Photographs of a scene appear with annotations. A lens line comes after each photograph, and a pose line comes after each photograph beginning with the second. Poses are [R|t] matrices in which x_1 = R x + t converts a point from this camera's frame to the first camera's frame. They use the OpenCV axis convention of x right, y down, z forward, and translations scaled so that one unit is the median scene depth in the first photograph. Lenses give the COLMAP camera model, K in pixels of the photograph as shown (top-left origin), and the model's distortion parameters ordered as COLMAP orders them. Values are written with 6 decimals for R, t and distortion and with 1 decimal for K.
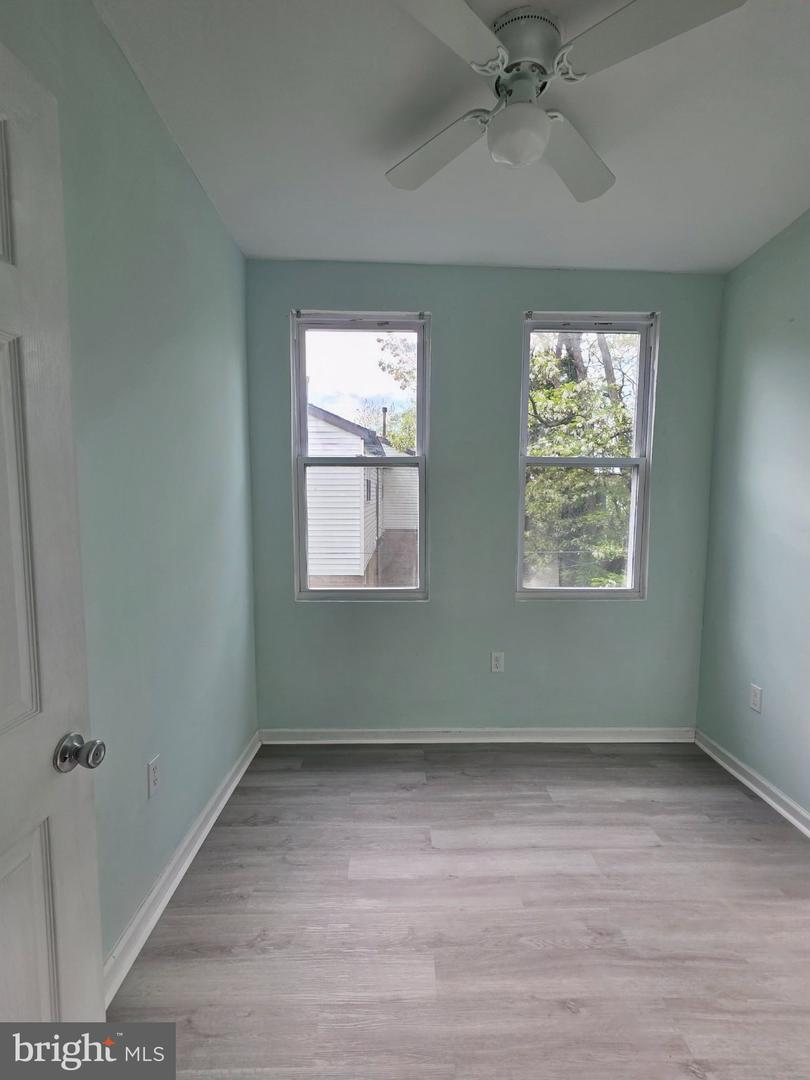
lens RADIAL K [[510.8, 0, 407.1], [0, 510.8, 539.8], [0, 0, 1]] dist [0.003372, 0.002051]
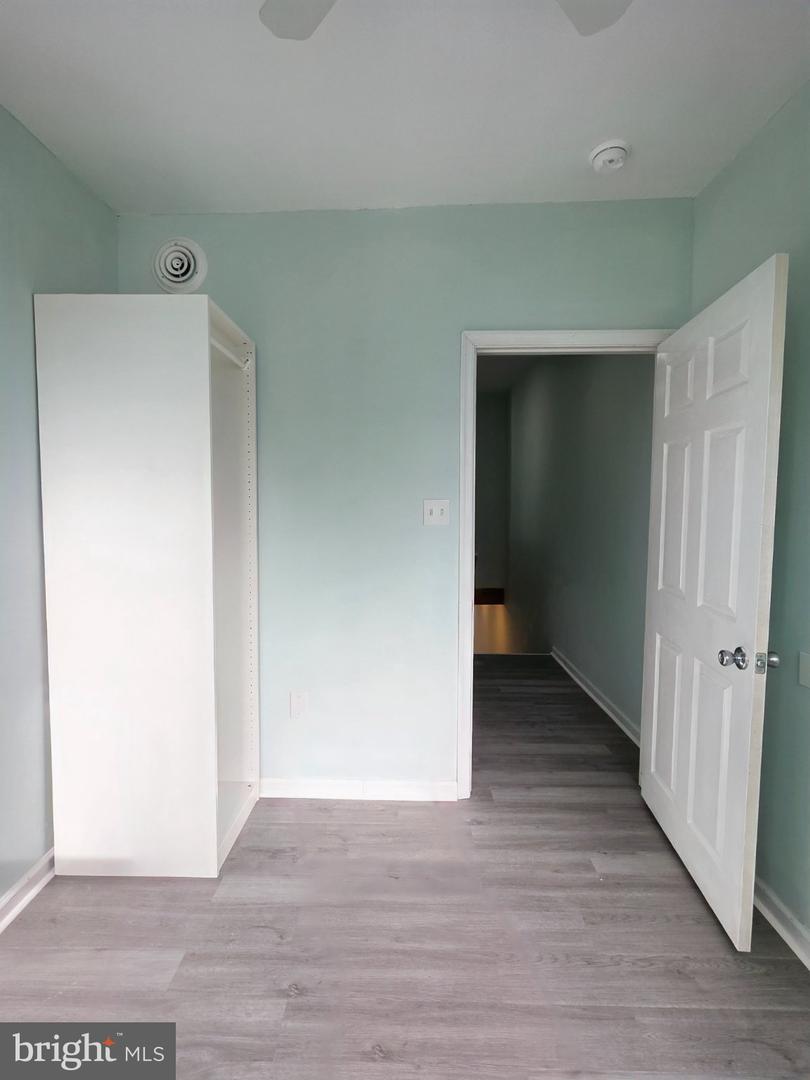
lens RADIAL K [[510.8, 0, 413.3], [0, 510.8, 537.2], [0, 0, 1]] dist [0.003372, 0.002051]
pose [[-0.999808, -0.012534, 0.015087, 0.154769], [-0.010112, 0.988463, 0.151125, -0.084482], [-0.016807, 0.150943, -0.988400, 1.068006]]
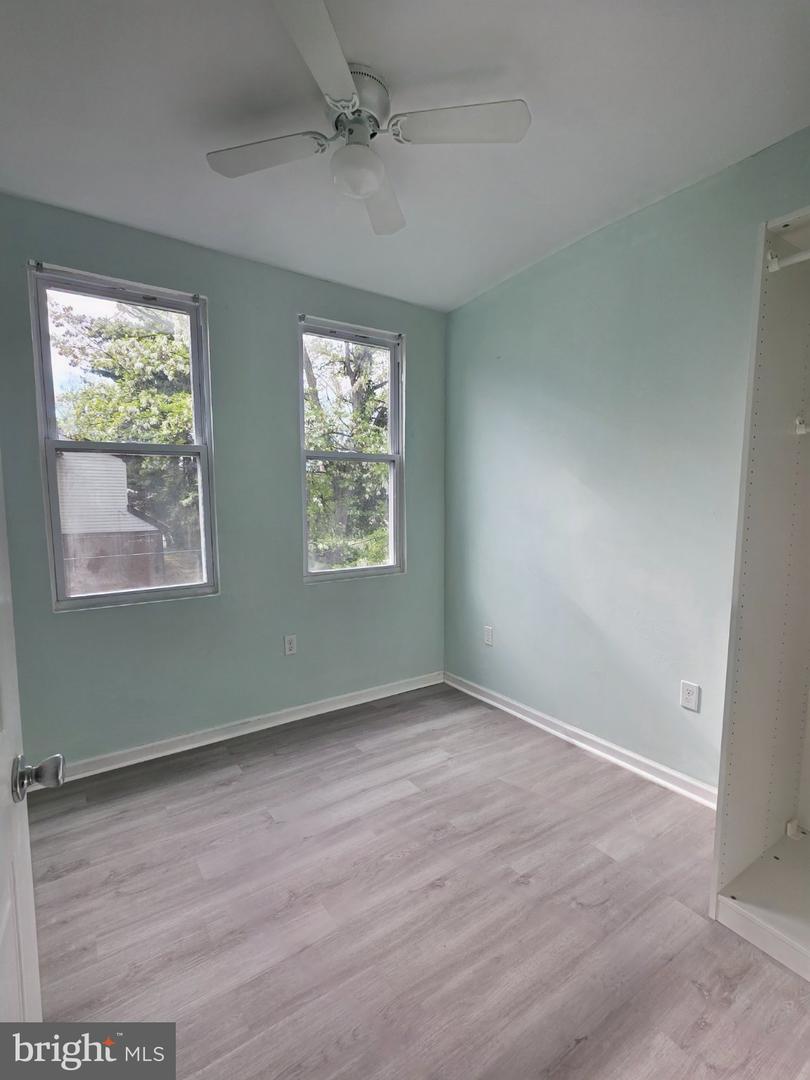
lens RADIAL K [[510.8, 0, 402.9], [0, 510.8, 540.4], [0, 0, 1]] dist [0.003372, 0.002051]
pose [[0.842295, -0.057782, 0.535912, -0.231620], [0.054359, 0.998275, 0.022197, 0.017923], [-0.536270, 0.010435, 0.843982, -0.017001]]
